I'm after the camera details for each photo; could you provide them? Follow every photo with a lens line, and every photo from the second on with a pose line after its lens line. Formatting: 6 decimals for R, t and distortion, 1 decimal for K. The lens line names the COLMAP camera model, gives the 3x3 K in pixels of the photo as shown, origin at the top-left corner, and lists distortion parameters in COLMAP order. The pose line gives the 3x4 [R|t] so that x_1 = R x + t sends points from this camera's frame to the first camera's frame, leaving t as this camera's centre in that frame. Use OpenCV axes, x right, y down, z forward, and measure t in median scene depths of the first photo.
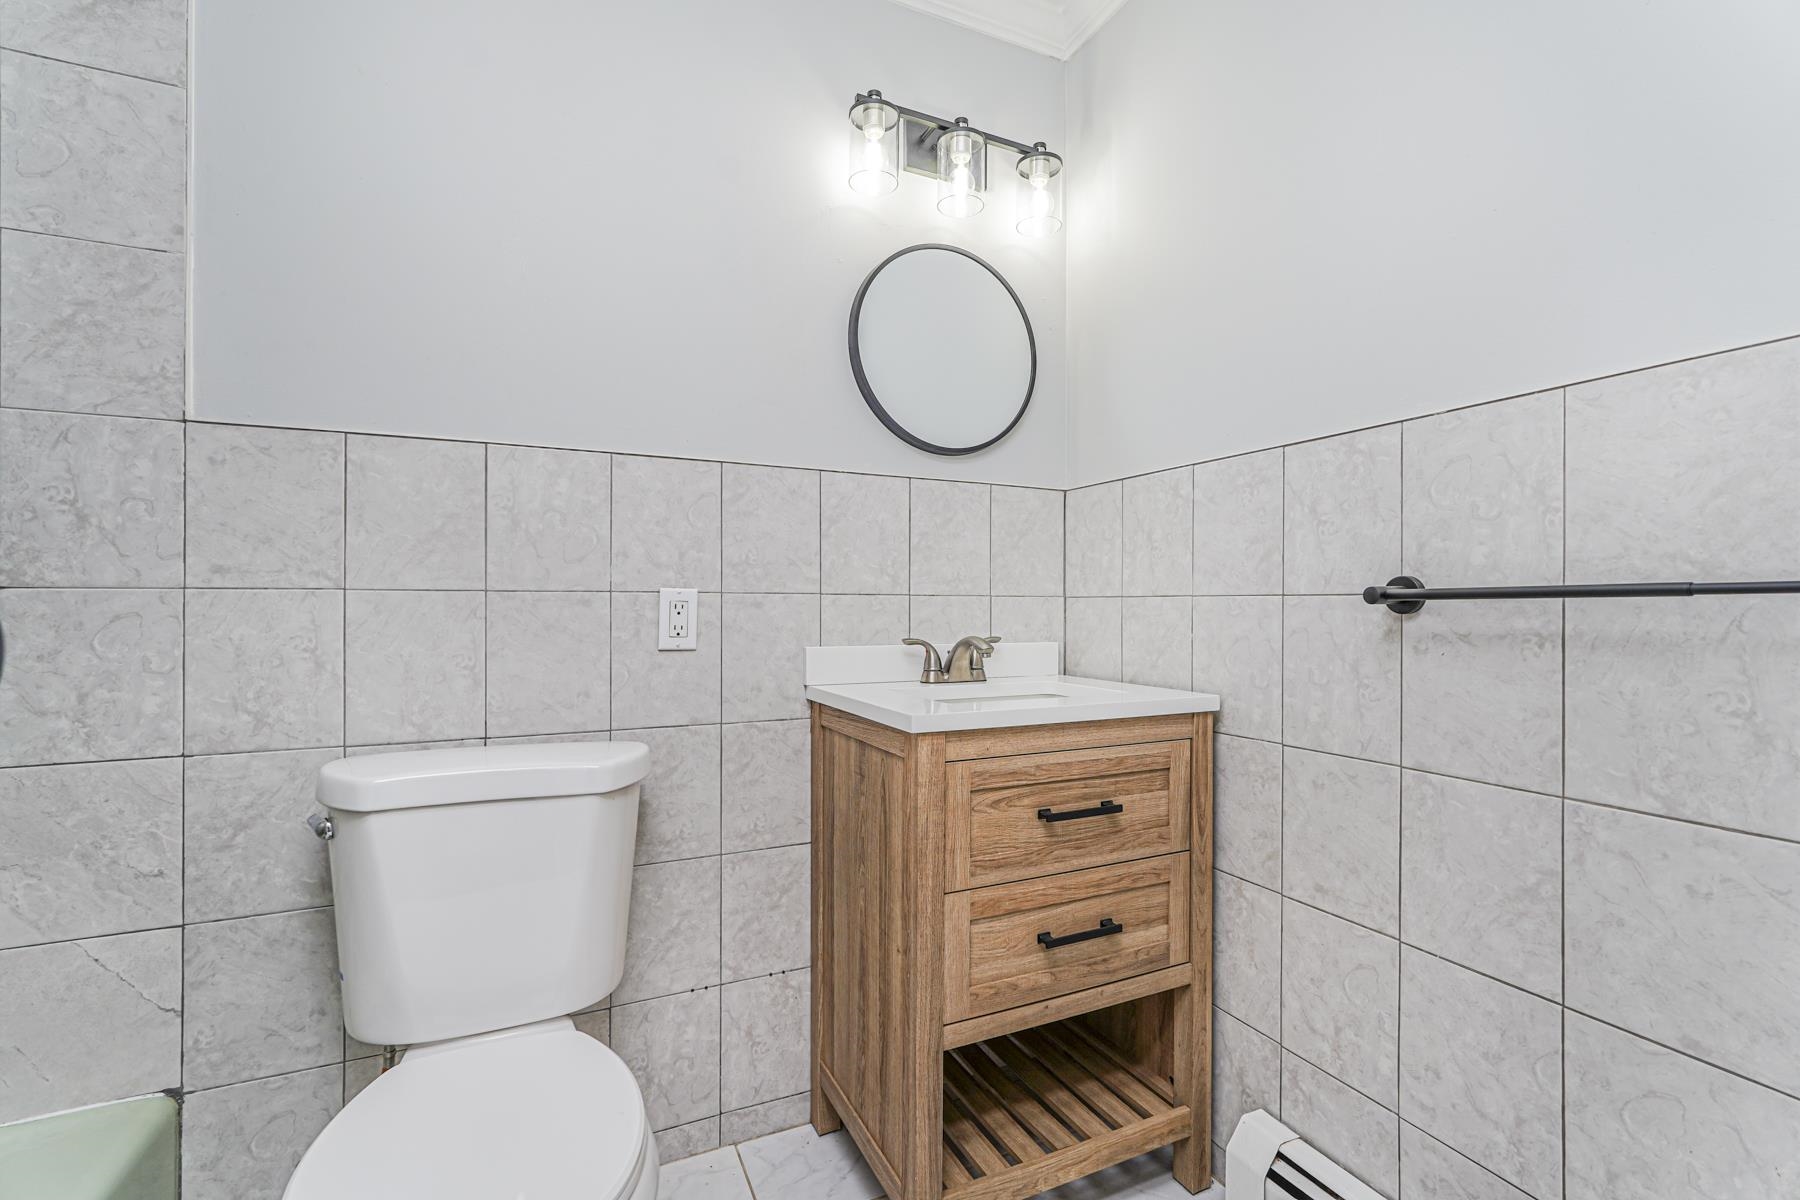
lens RADIAL K [[792.5, 0, 901.2], [0, 792.5, 598.6], [0, 0, 1]] dist [-0.019288, 0.011404]
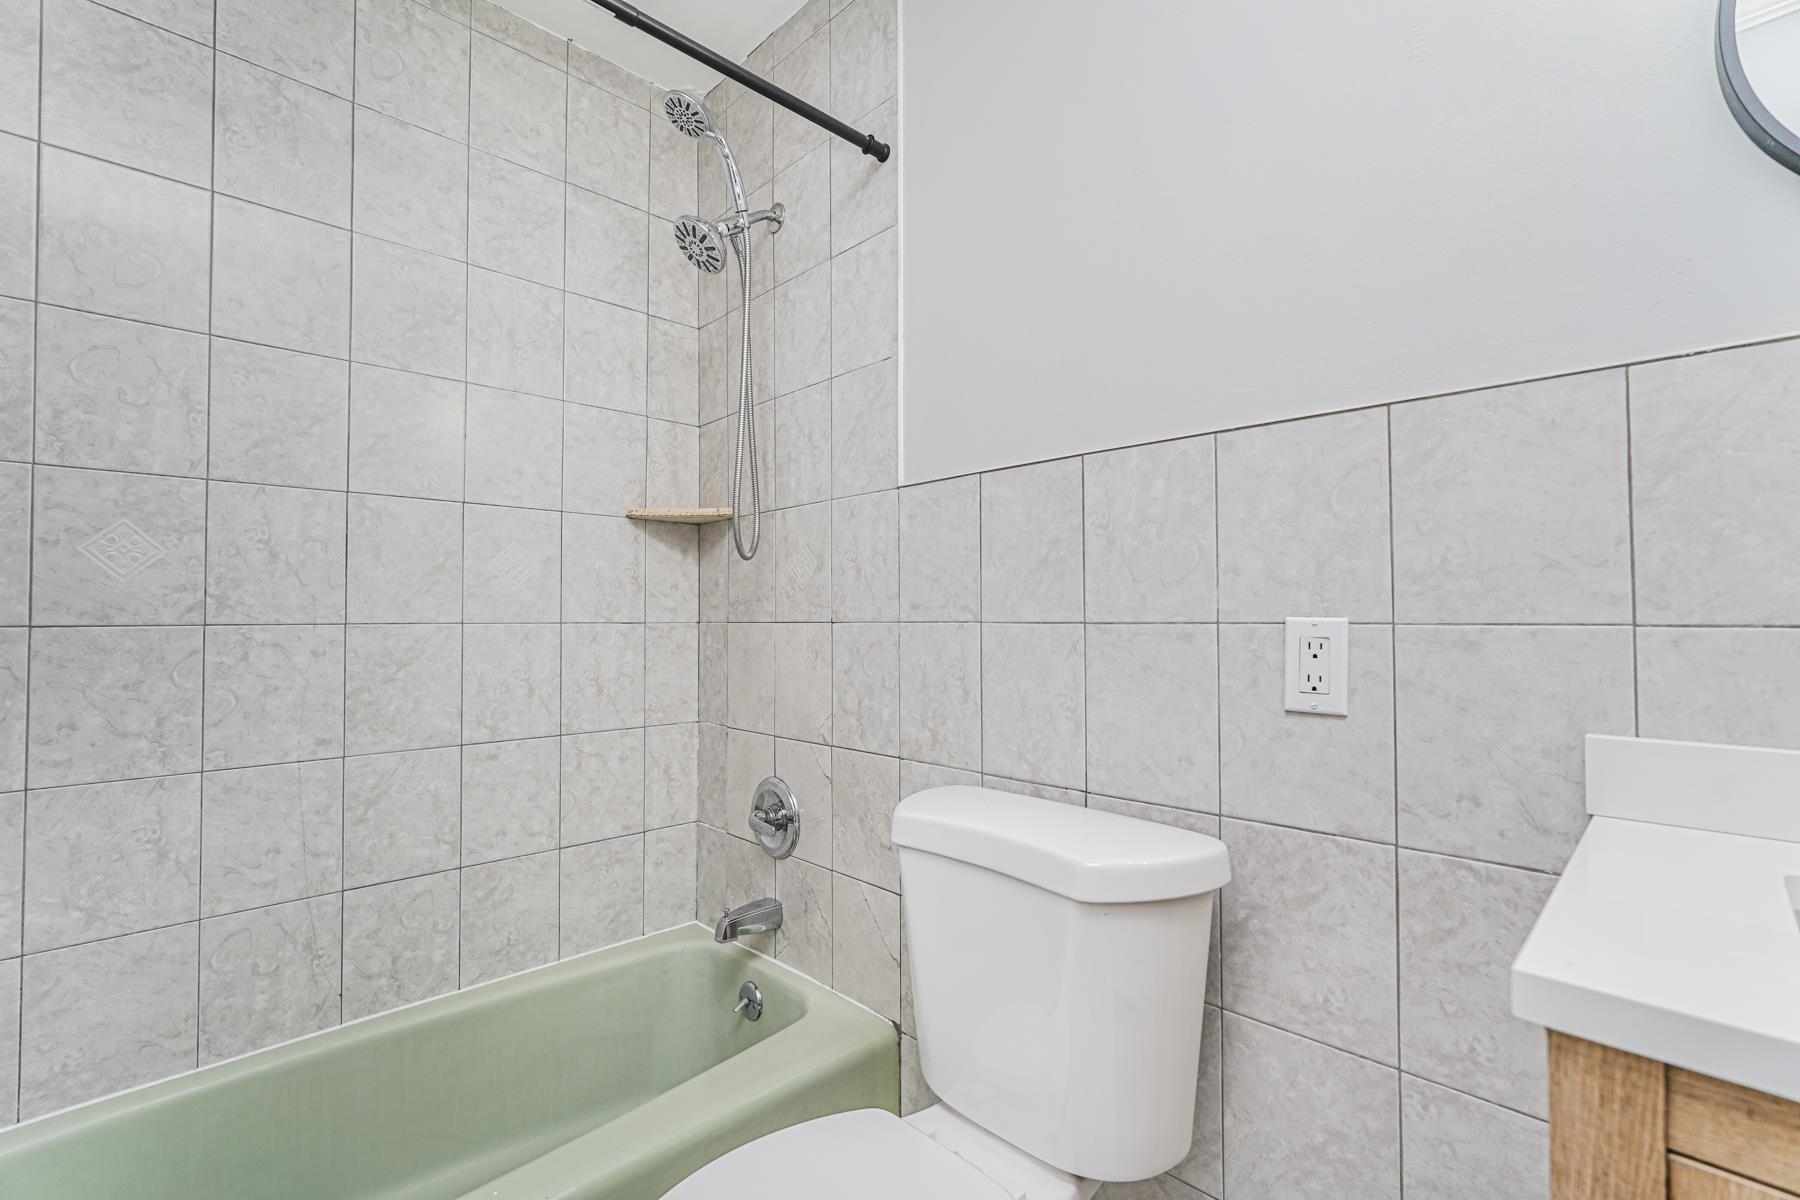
lens RADIAL K [[792.5, 0, 901.2], [0, 792.5, 598.6], [0, 0, 1]] dist [-0.019288, 0.011404]
pose [[0.330655, -0.026959, -0.943367, 0.229946], [0.008396, 0.999636, -0.025624, -0.015724], [0.943714, 0.000552, 0.330761, 0.504402]]
